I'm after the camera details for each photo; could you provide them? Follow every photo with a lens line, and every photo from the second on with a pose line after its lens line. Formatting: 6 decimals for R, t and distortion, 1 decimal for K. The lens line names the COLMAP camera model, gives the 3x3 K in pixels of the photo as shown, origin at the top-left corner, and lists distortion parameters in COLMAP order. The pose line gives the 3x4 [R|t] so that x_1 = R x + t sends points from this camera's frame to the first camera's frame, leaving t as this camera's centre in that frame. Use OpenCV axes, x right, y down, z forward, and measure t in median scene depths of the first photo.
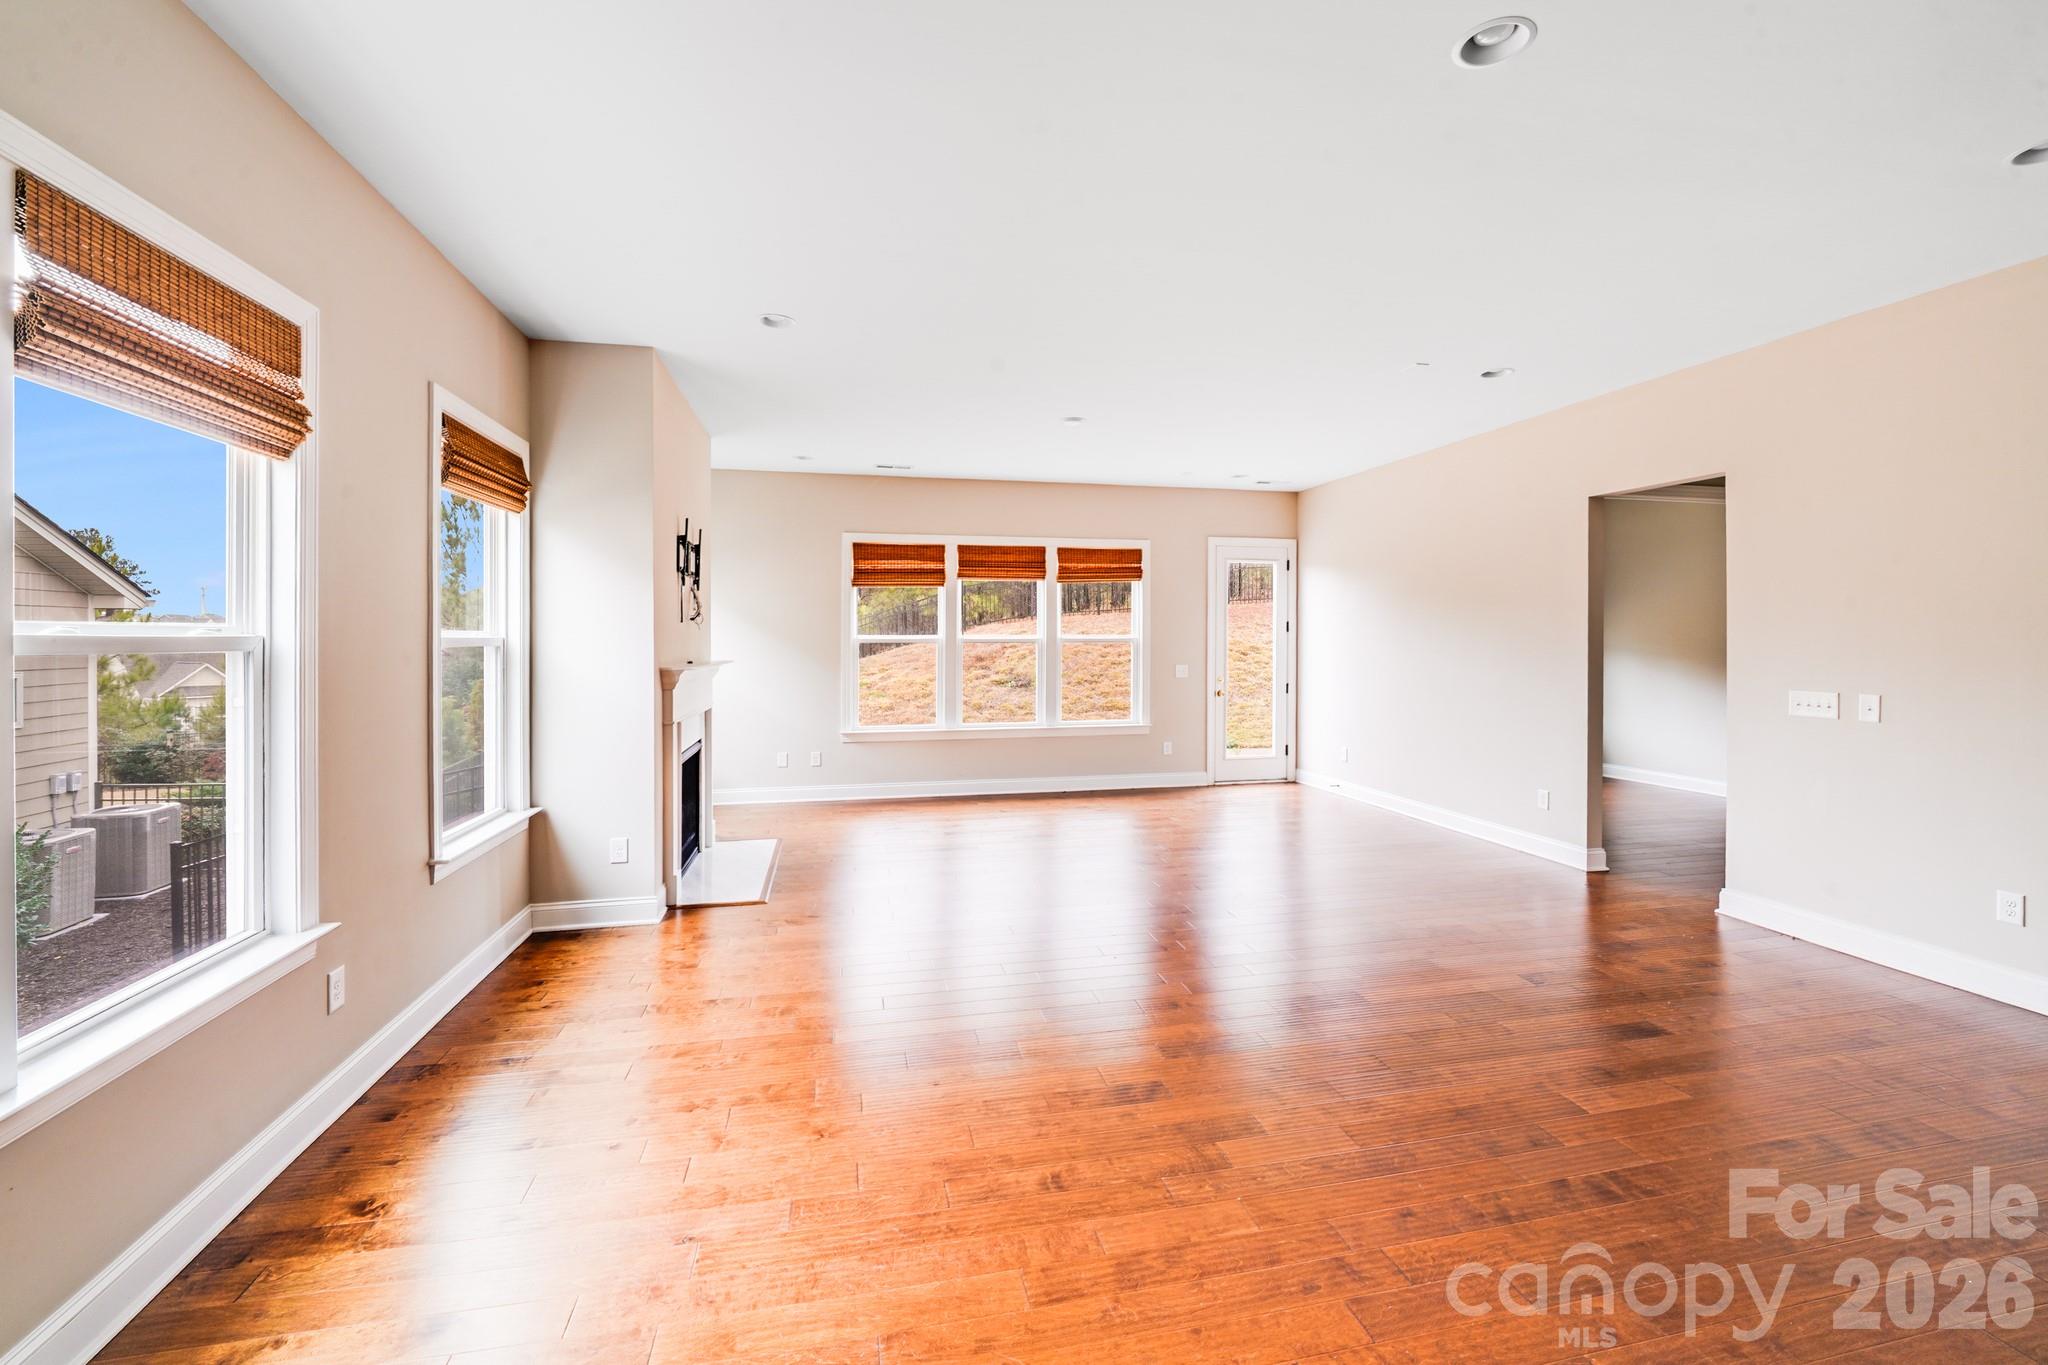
lens RADIAL K [[852.5, 0, 1026.0], [0, 852.5, 643.1], [0, 0, 1]] dist [-0.008605, -0.000775]
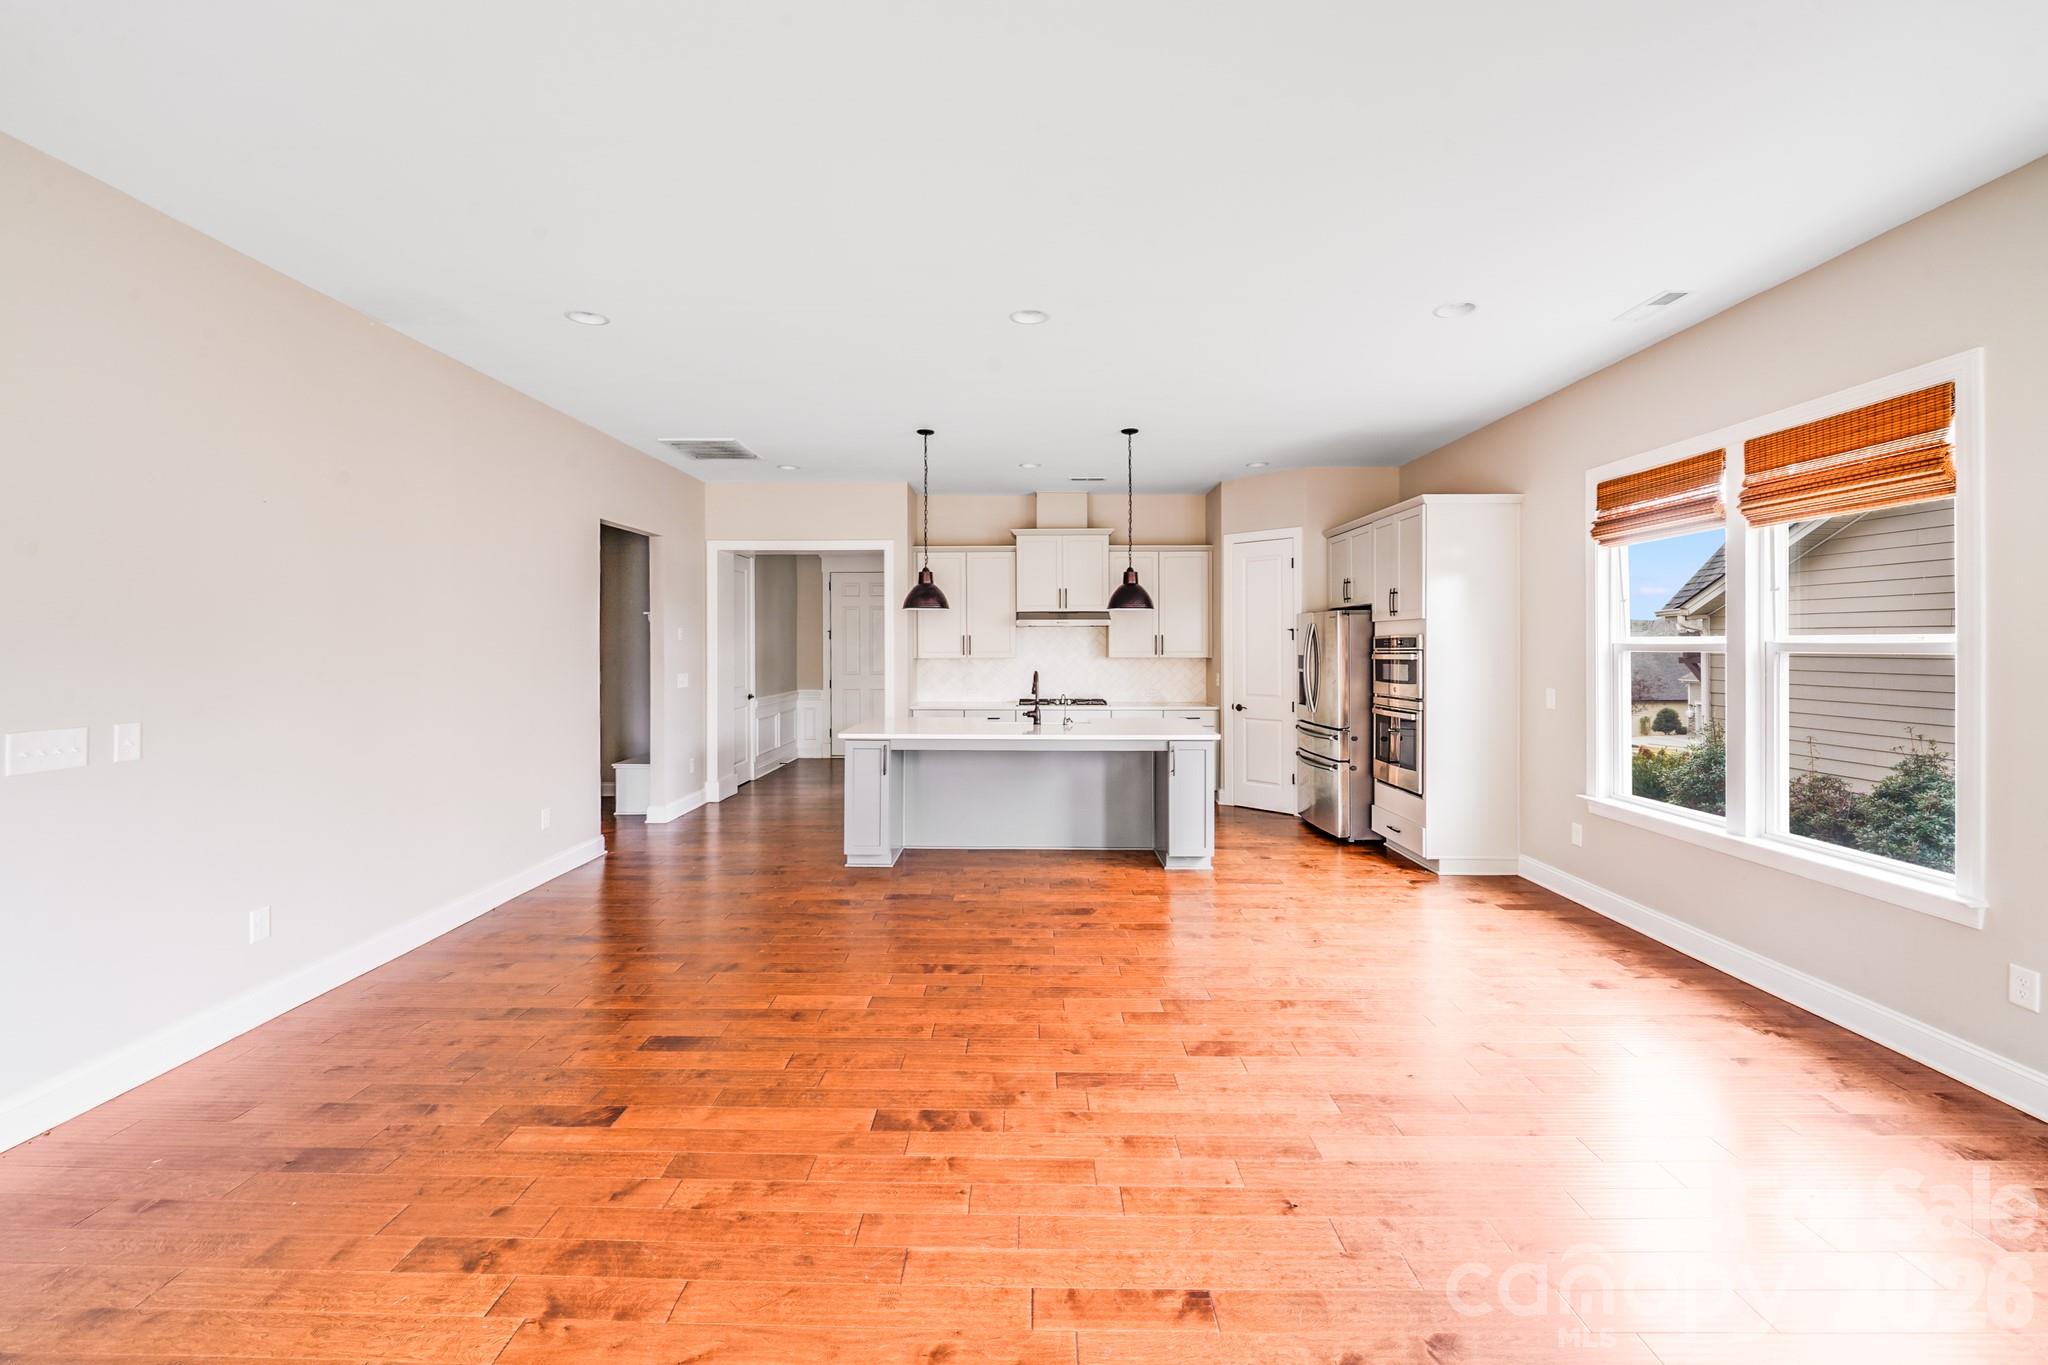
lens RADIAL K [[850.0, 0, 1015.5], [0, 850.0, 642.2], [0, 0, 1]] dist [-0.009875, -0.000299]
pose [[-0.972812, 0.002522, 0.231582, 0.042758], [0.003090, 0.999993, 0.002088, -0.003783], [-0.231575, 0.002746, -0.972813, 0.743747]]
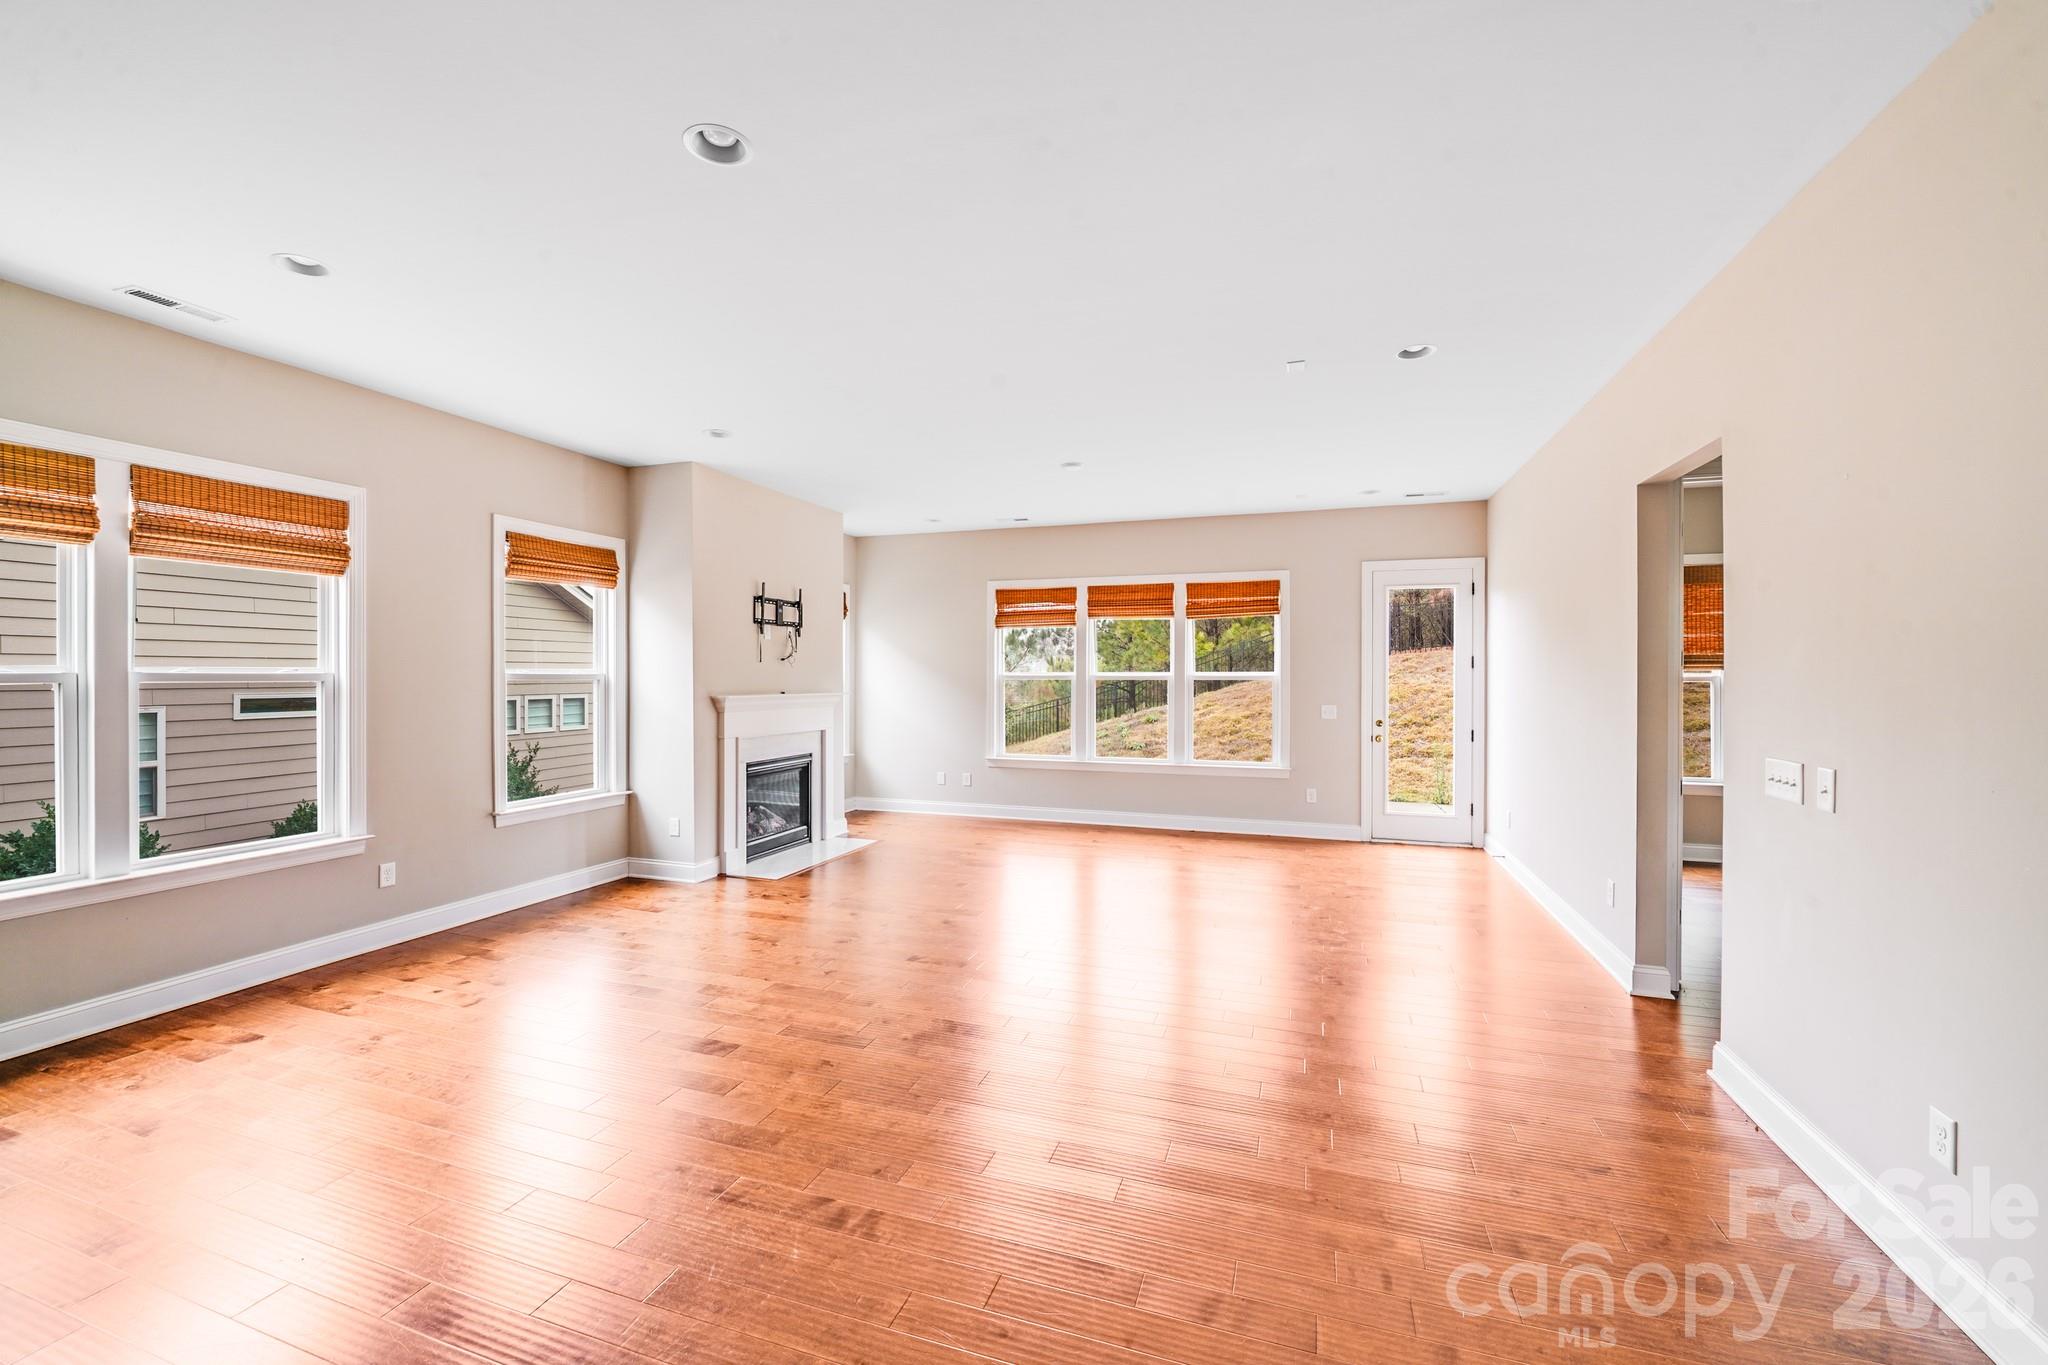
lens RADIAL K [[839.0, 0, 1017.7], [0, 839.0, 678.0], [0, 0, 1]] dist [-0.010937, -0.000440]
pose [[0.851084, 0.004492, -0.525010, 0.392420], [-0.005442, 0.999985, -0.000266, -0.001122], [0.525001, 0.003083, 0.851096, 0.072018]]
